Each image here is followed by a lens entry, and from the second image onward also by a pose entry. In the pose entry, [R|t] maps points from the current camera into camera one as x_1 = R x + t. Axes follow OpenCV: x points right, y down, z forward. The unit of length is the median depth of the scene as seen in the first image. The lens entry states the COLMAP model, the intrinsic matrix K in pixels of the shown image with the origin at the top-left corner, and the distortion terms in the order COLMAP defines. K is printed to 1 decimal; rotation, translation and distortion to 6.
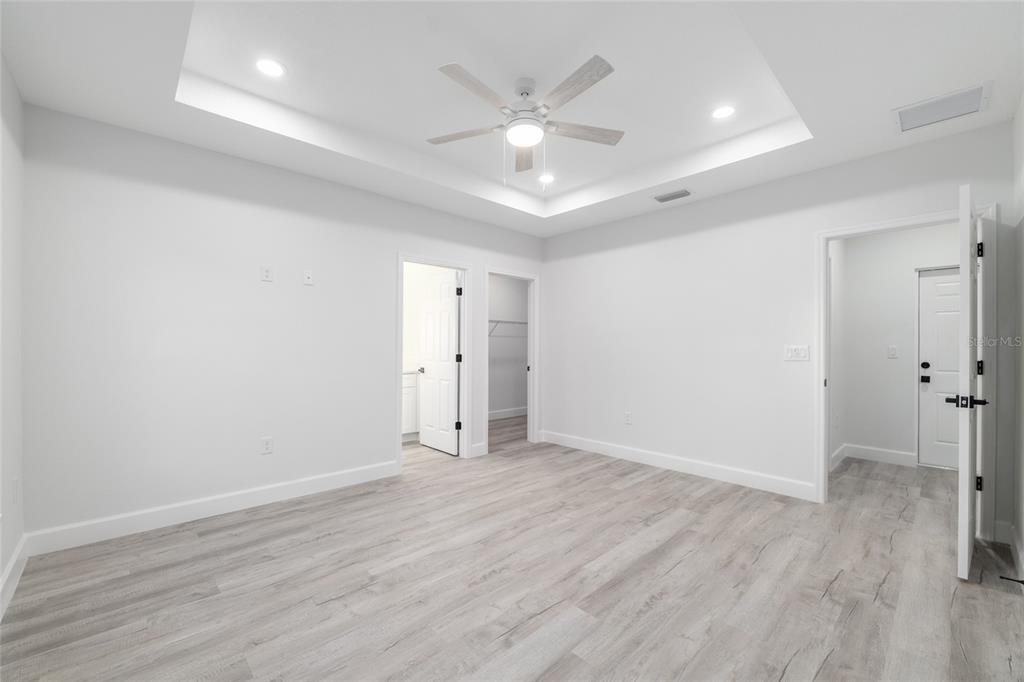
lens RADIAL K [[422.6, 0, 514.7], [0, 422.6, 342.6], [0, 0, 1]] dist [-0.008678, -0.000034]
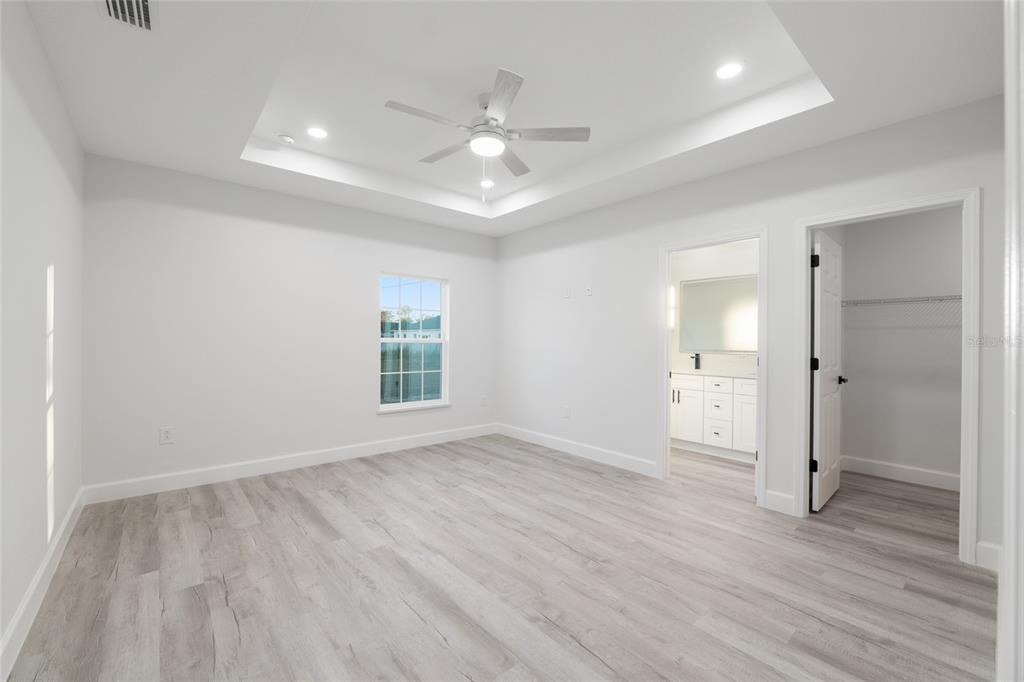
lens RADIAL K [[422.6, 0, 514.7], [0, 422.6, 342.6], [0, 0, 1]] dist [-0.008678, -0.000034]
pose [[-0.063339, 0.001230, -0.997991, 0.936122], [0.001801, 0.999998, 0.001118, 0.003339], [0.997990, -0.001727, -0.063341, 0.982733]]
